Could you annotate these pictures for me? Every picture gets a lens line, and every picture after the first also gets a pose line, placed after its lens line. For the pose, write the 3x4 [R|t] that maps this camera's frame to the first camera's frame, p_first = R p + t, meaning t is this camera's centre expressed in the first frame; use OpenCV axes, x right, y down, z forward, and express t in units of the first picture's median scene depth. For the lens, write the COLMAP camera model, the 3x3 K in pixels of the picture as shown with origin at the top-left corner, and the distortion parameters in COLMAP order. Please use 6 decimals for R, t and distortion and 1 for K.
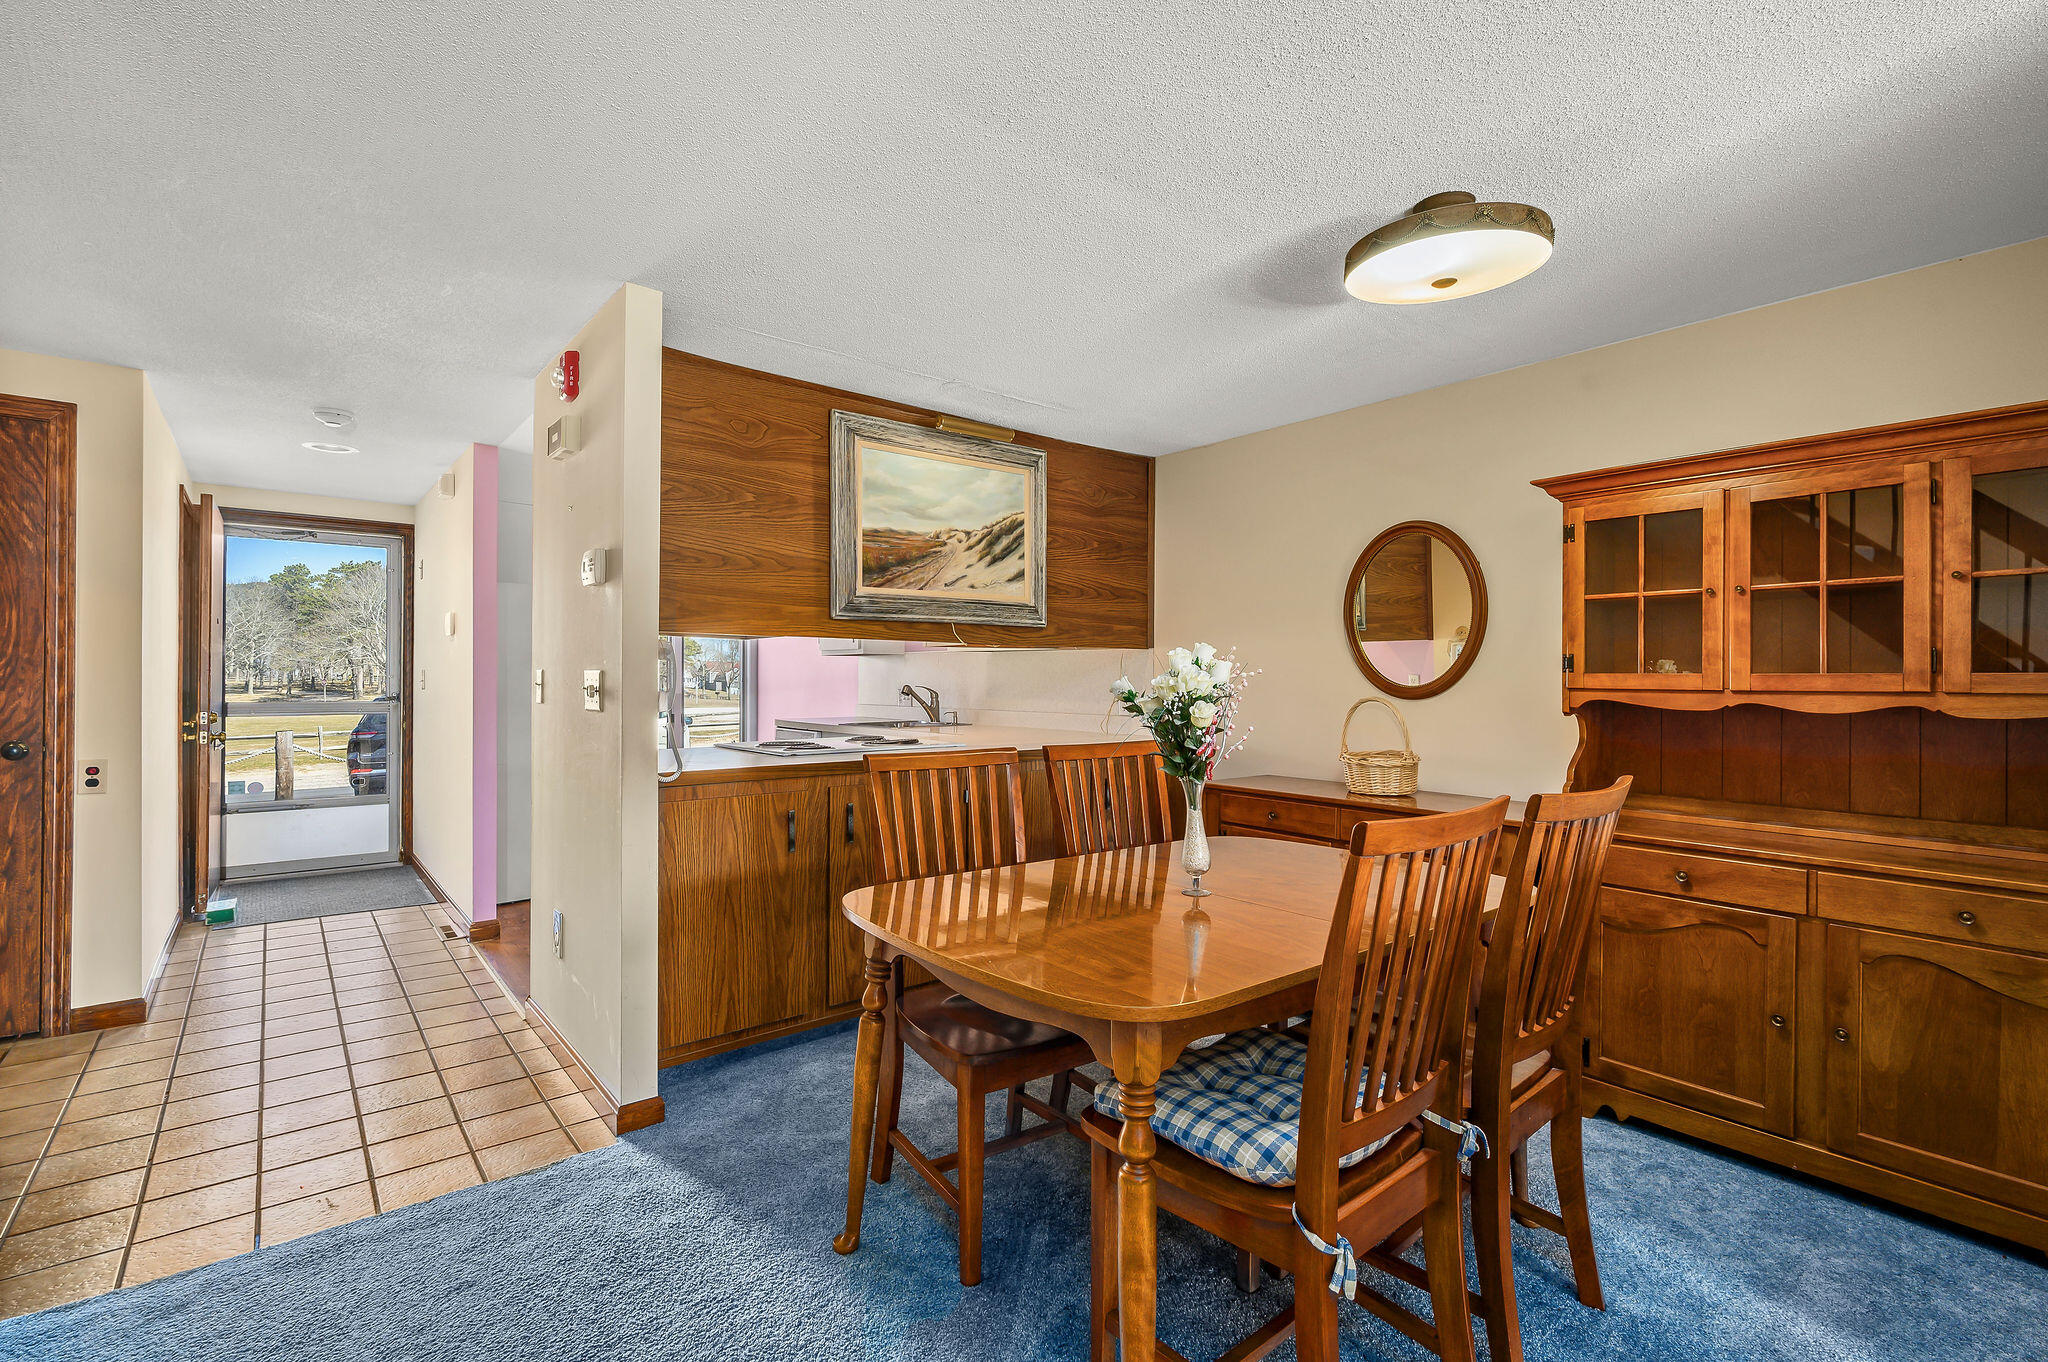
lens RADIAL K [[943.9, 0, 1024.0], [0, 943.9, 681.0], [0, 0, 1]] dist [0.002564, 0.000395]
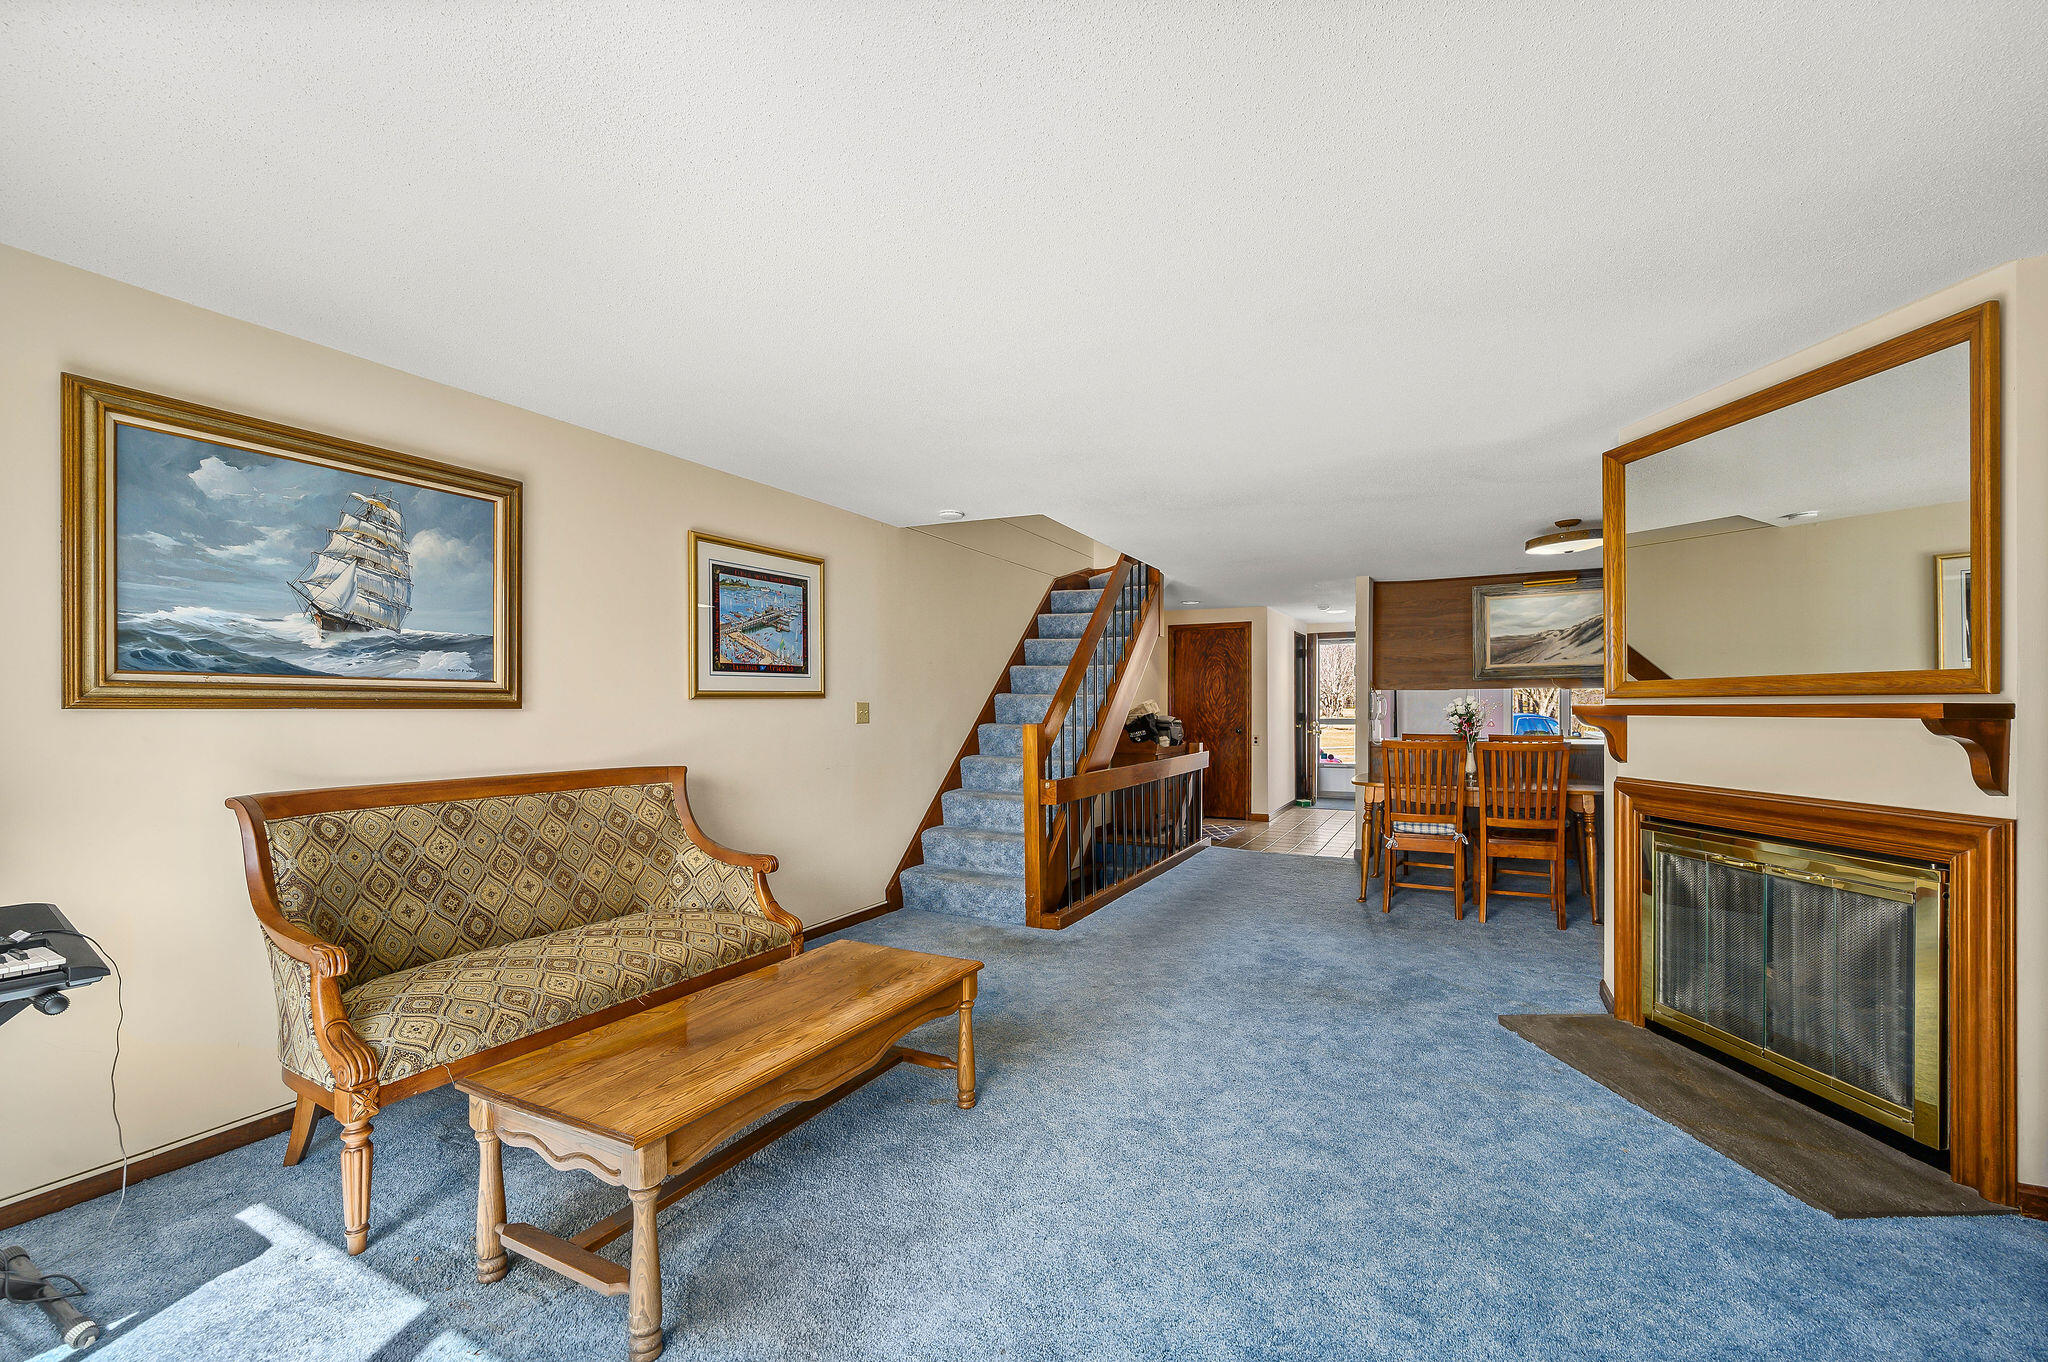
lens RADIAL K [[865.8, 0, 1006.0], [0, 865.8, 709.0], [0, 0, 1]] dist [0.001870, 0.000055]
pose [[0.373397, -0.002513, -0.927668, 1.126285], [0.008409, 0.999964, 0.000676, -0.008581], [0.927634, -0.008053, 0.373405, -0.688767]]
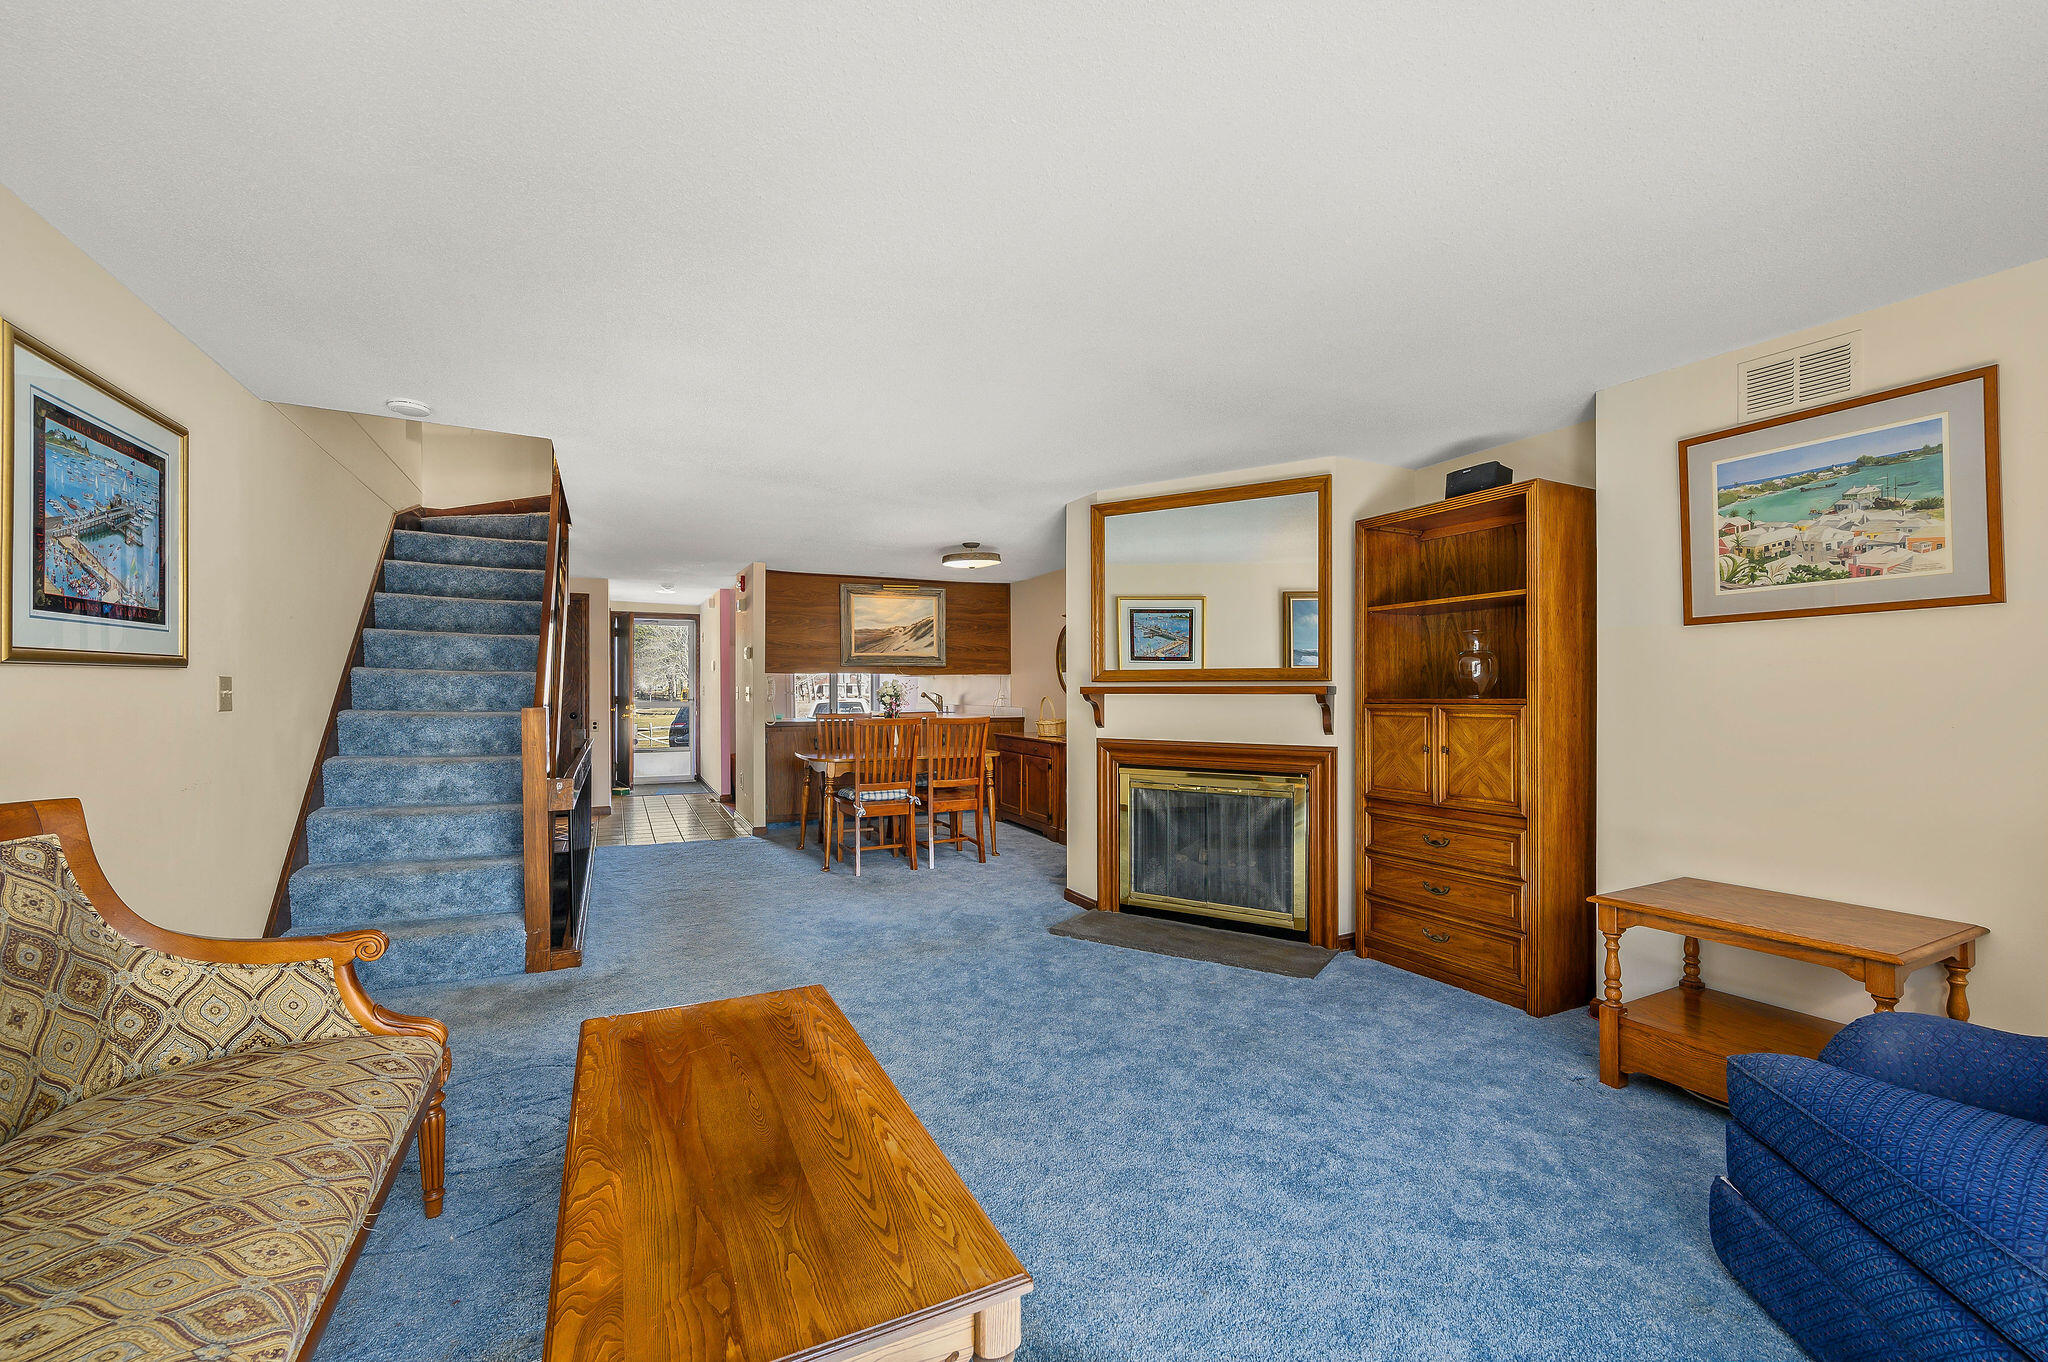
lens RADIAL K [[866.0, 0, 1026.3], [0, 866.0, 687.9], [0, 0, 1]] dist [0.001500, -0.000063]
pose [[0.973744, -0.003538, -0.227619, 0.712906], [0.003868, 0.999992, 0.001002, -0.006756], [0.227614, -0.001856, 0.973750, -1.014884]]
